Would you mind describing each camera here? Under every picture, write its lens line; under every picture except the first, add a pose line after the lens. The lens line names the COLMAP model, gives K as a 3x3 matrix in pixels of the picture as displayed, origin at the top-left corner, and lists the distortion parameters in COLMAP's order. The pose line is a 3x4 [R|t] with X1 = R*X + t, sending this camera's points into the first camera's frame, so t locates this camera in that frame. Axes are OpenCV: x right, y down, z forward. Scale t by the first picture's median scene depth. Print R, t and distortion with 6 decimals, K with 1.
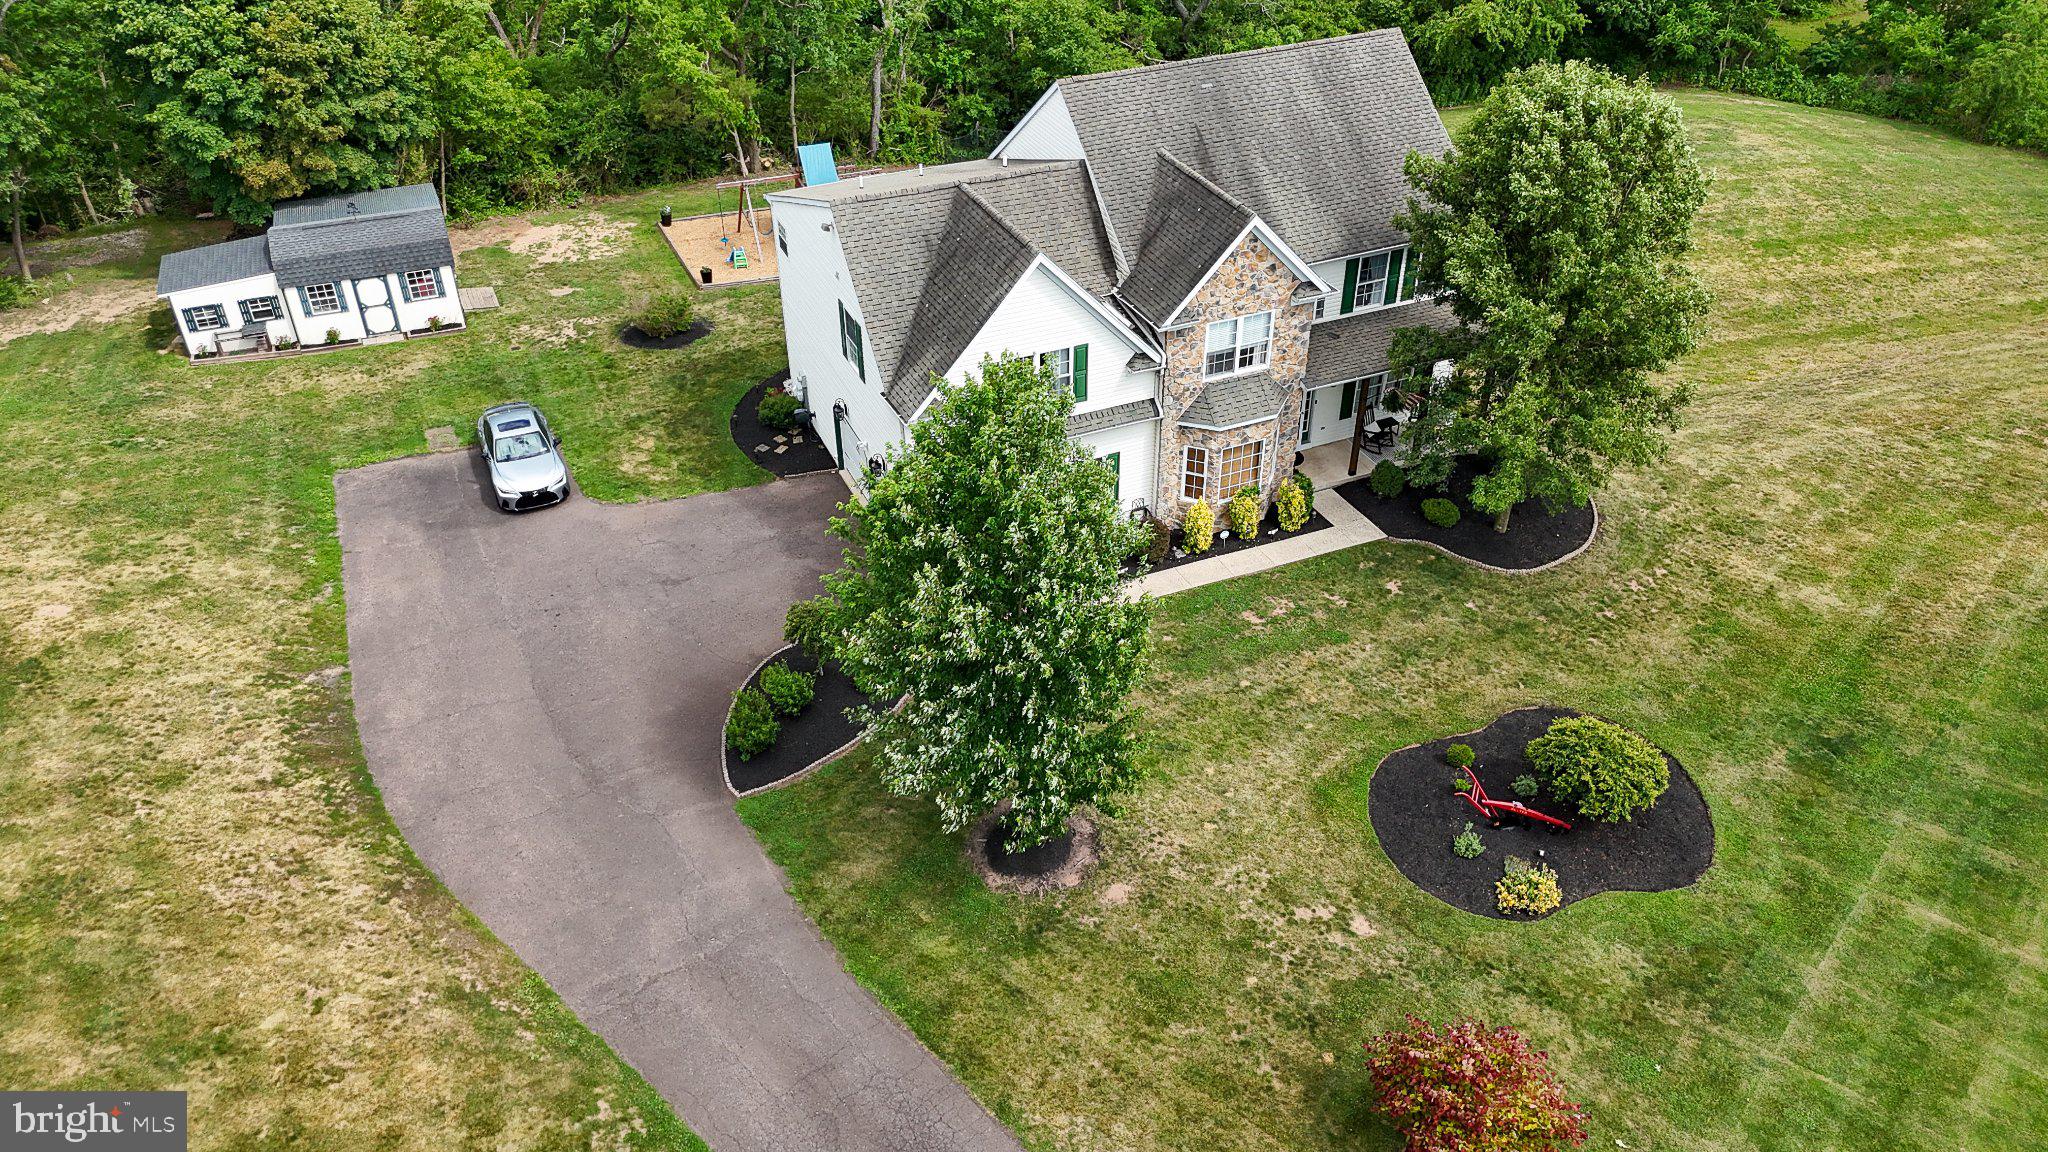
lens RADIAL K [[1510.0, 0, 1027.3], [0, 1510.0, 578.0], [0, 0, 1]] dist [0.059848, -0.046318]
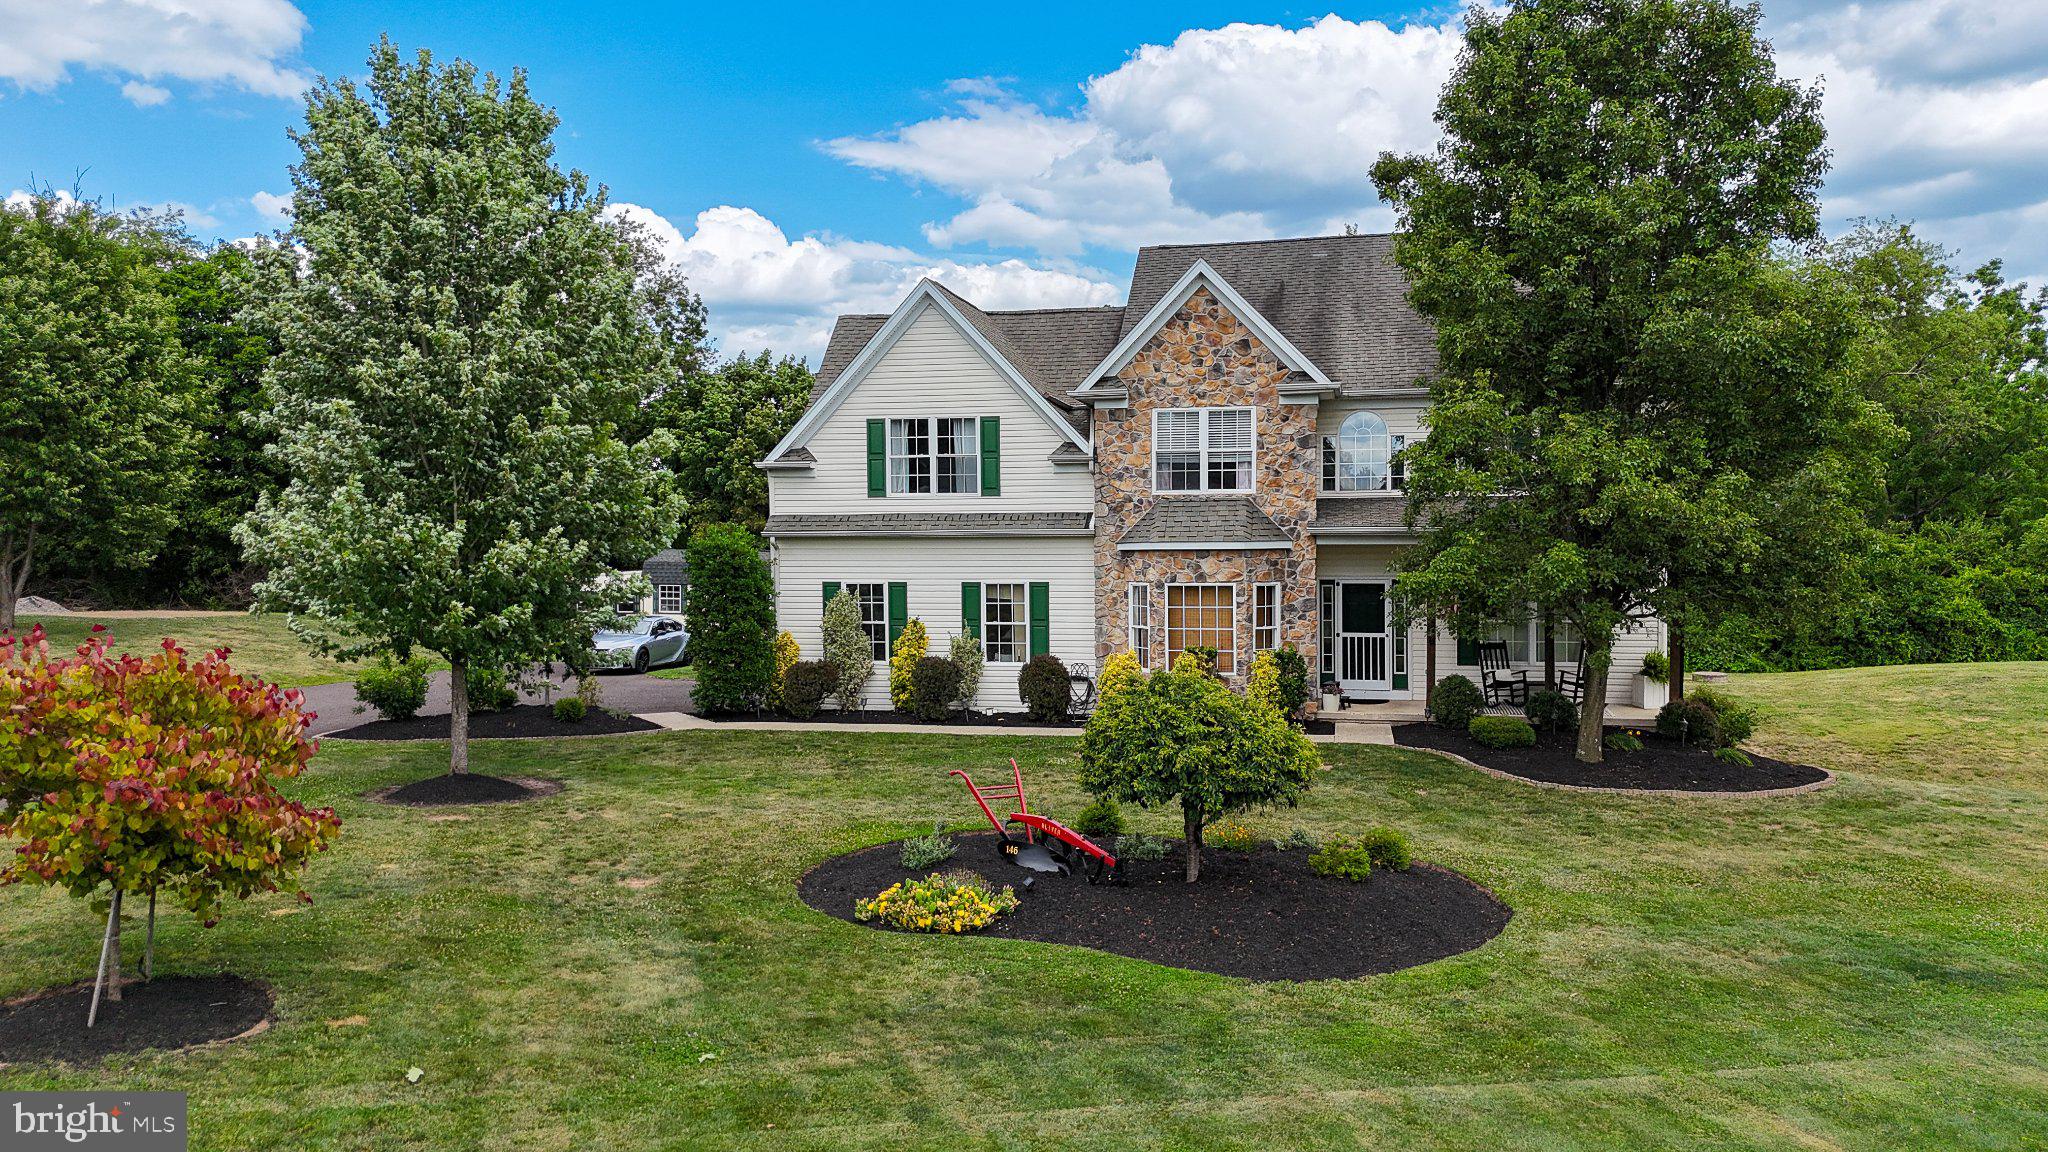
lens RADIAL K [[1510.0, 0, 1011.0], [0, 1510.0, 556.5], [0, 0, 1]] dist [0.059848, -0.046318]
pose [[0.807153, 0.015101, -0.590149, 0.498279], [-0.338177, 0.831220, -0.441260, 0.249558], [0.483880, 0.555739, 0.676029, 0.468787]]
